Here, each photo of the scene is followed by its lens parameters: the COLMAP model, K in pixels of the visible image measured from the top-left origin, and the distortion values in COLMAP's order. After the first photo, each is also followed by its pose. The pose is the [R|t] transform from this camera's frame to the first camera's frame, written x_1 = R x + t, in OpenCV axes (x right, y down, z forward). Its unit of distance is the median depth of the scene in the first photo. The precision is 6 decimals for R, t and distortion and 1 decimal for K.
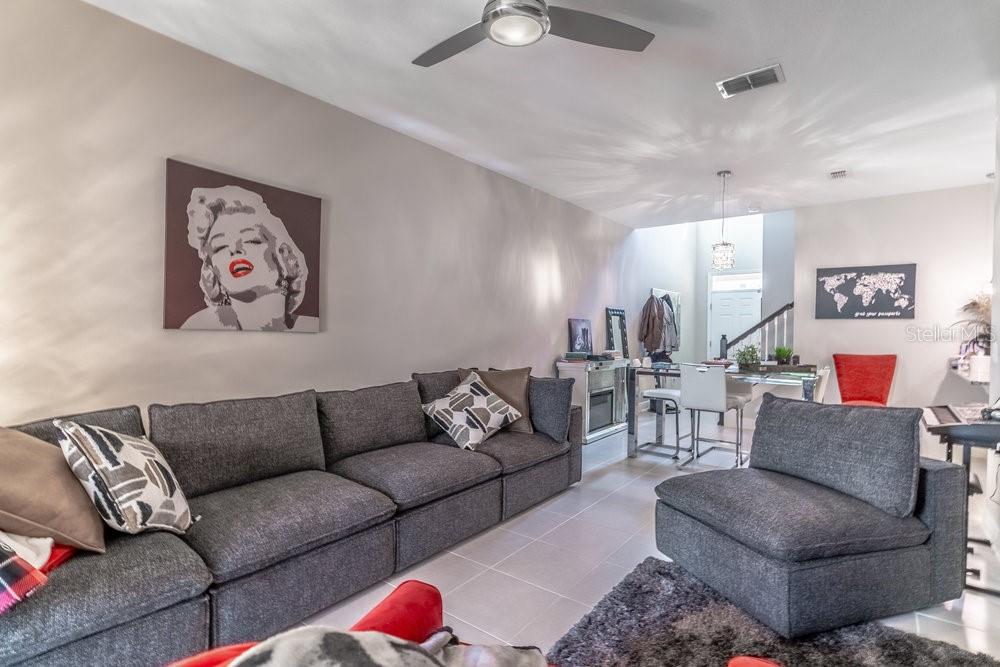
lens RADIAL K [[492.2, 0, 498.5], [0, 492.2, 338.4], [0, 0, 1]] dist [-0.000141, 0.000222]
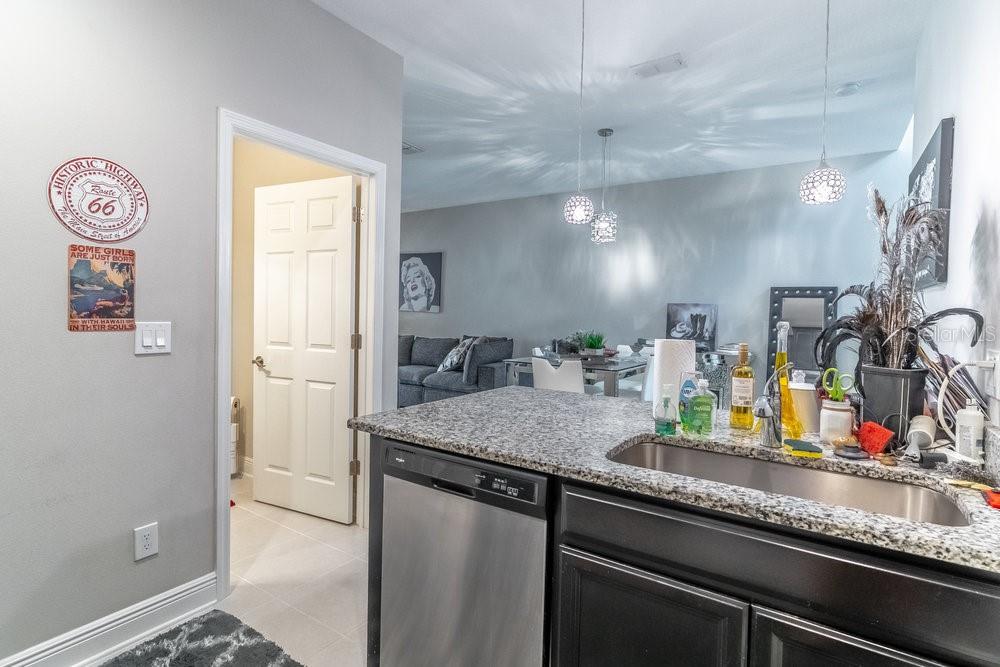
lens RADIAL K [[498.2, 0, 496.3], [0, 498.2, 321.6], [0, 0, 1]] dist [-0.002337, -0.000066]
pose [[0.069379, 0.018286, -0.997423, 1.766349], [-0.036339, 0.999215, 0.015791, -0.015432], [0.996928, 0.035149, 0.069989, 1.019831]]
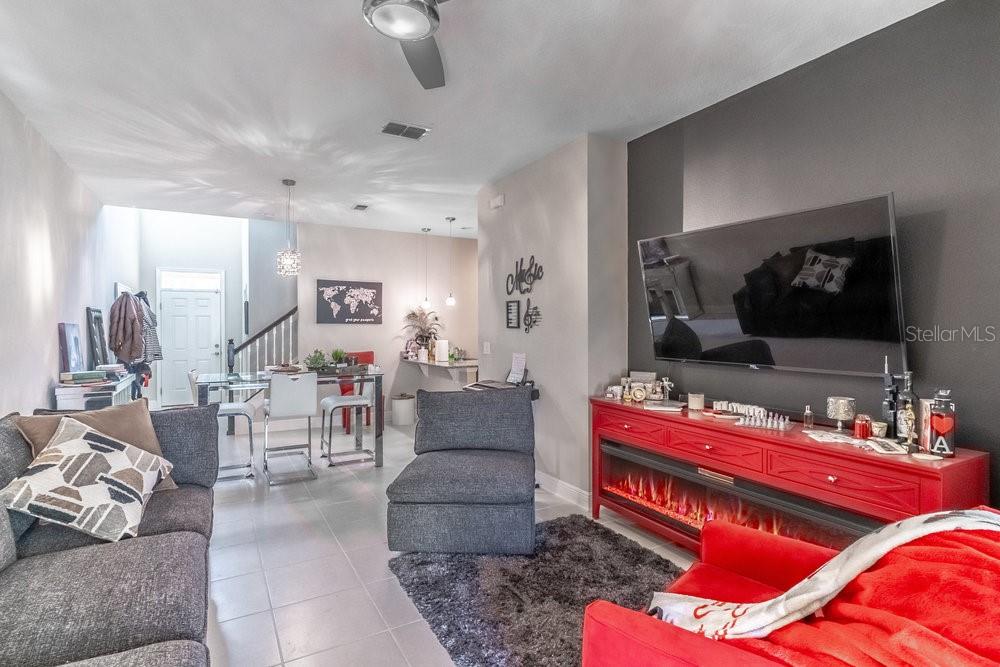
lens RADIAL K [[496.9, 0, 500.0], [0, 496.9, 333.5], [0, 0, 1]] dist [-0.000885, -0.000043]
pose [[0.377847, -0.019149, 0.925670, -0.444206], [0.023252, 0.999667, 0.011188, -0.032862], [-0.925576, 0.017297, 0.378167, 0.290076]]
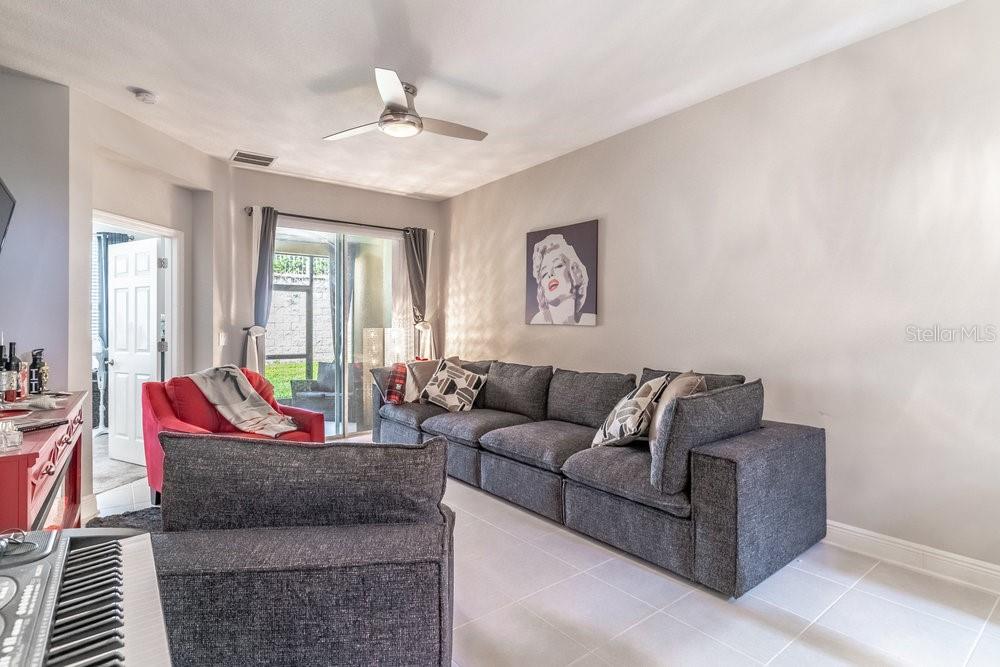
lens RADIAL K [[498.2, 0, 496.3], [0, 498.2, 321.6], [0, 0, 1]] dist [-0.002337, -0.000066]
pose [[-0.252611, -0.012768, -0.967484, 0.865161], [-0.014449, 0.999851, -0.009422, -0.006339], [0.967460, 0.011599, -0.252758, 0.995696]]
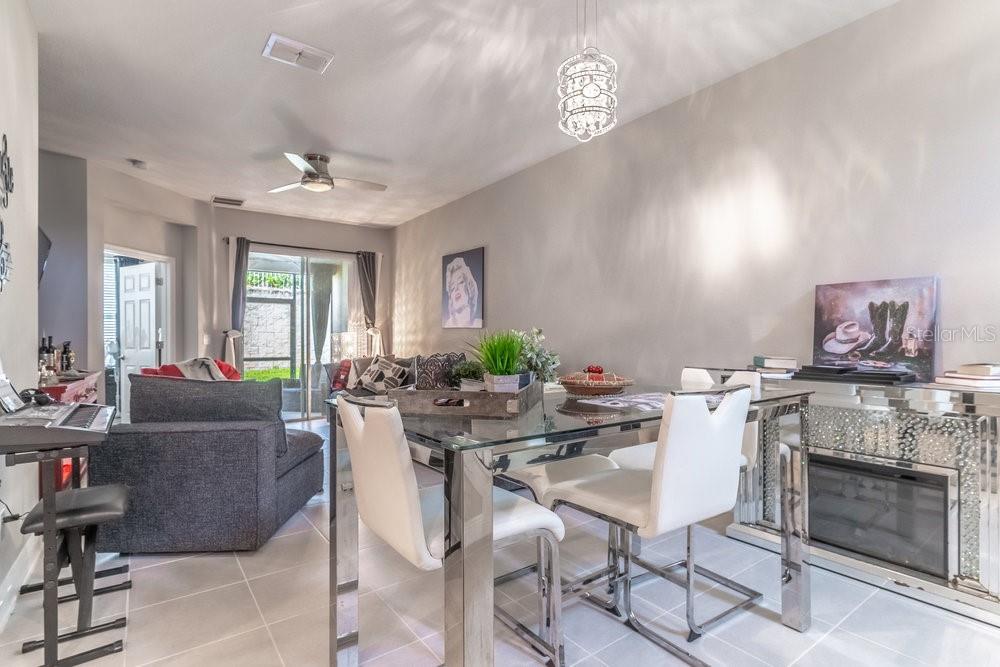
lens RADIAL K [[492.2, 0, 498.5], [0, 492.2, 338.4], [0, 0, 1]] dist [-0.000141, 0.000222]
pose [[-0.278223, -0.004854, -0.960504, 1.121676], [-0.012969, 0.999915, -0.001297, 0.023007], [0.960429, 0.012096, -0.278262, 1.401448]]
